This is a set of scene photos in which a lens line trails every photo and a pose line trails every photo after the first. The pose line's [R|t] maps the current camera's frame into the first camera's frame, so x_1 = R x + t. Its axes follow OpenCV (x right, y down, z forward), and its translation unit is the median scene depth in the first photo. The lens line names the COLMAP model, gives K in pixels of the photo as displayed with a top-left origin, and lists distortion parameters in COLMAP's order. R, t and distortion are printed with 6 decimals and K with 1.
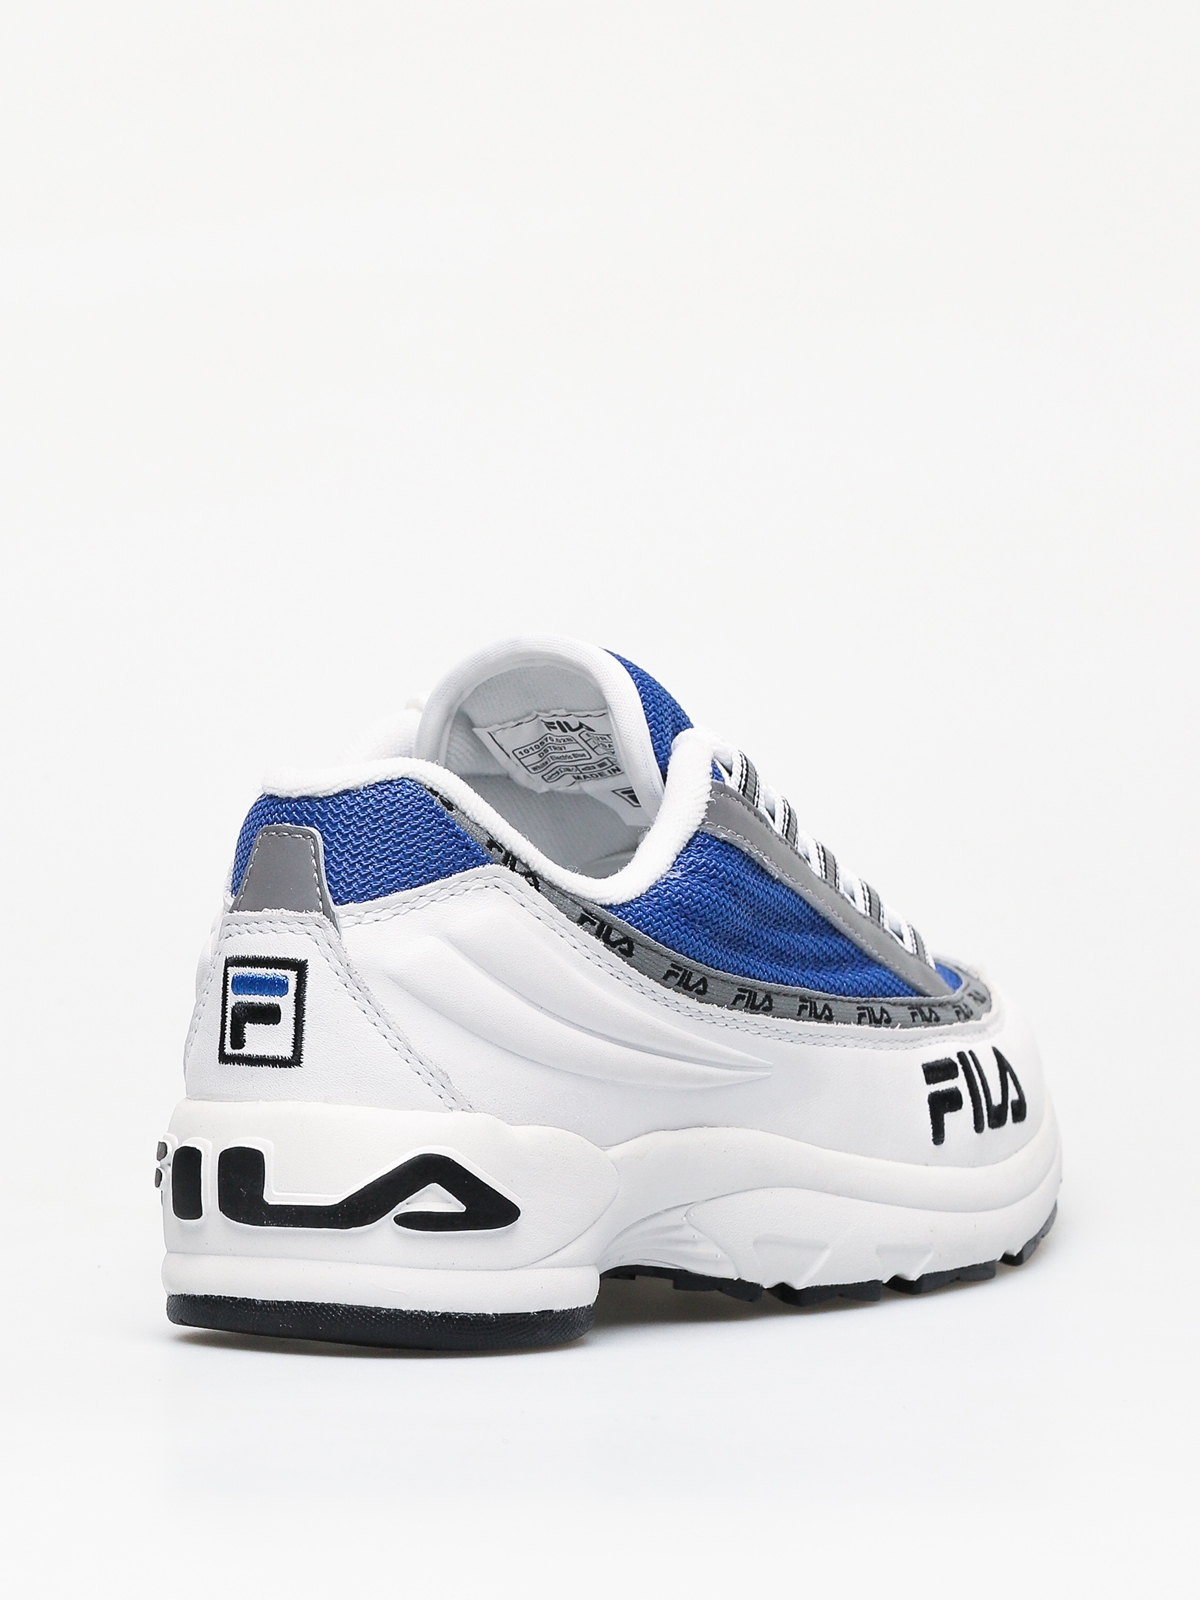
lens RADIAL K [[5743.4, 0, 600.0], [0, 5743.4, 800.0], [0, 0, 1]] dist [-0.245893, 1.950759]
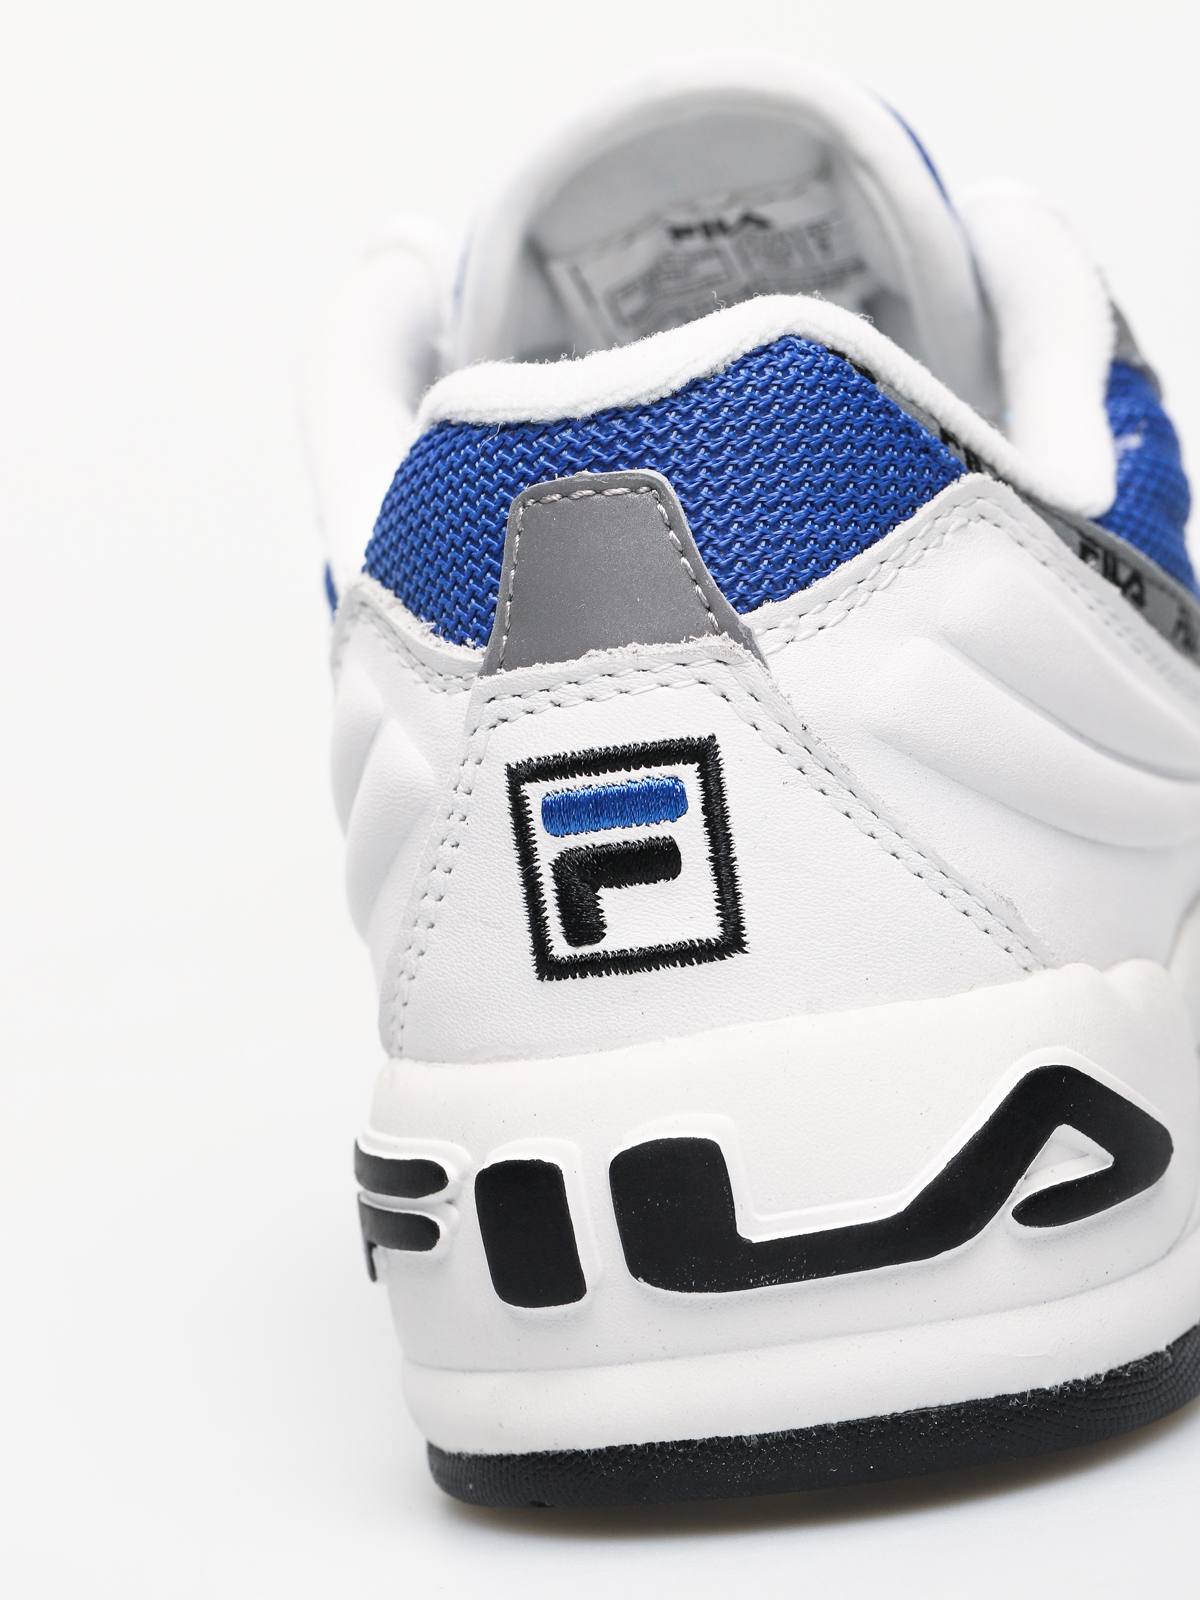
lens RADIAL K [[5743.4, 0, 600.0], [0, 5743.4, 800.0], [0, 0, 1]] dist [-0.245893, 1.950759]
pose [[0.945558, -0.207171, 0.250997, -0.182714], [0.189465, 0.977469, 0.093043, -0.013859], [-0.264617, -0.040422, 0.963506, 0.530807]]
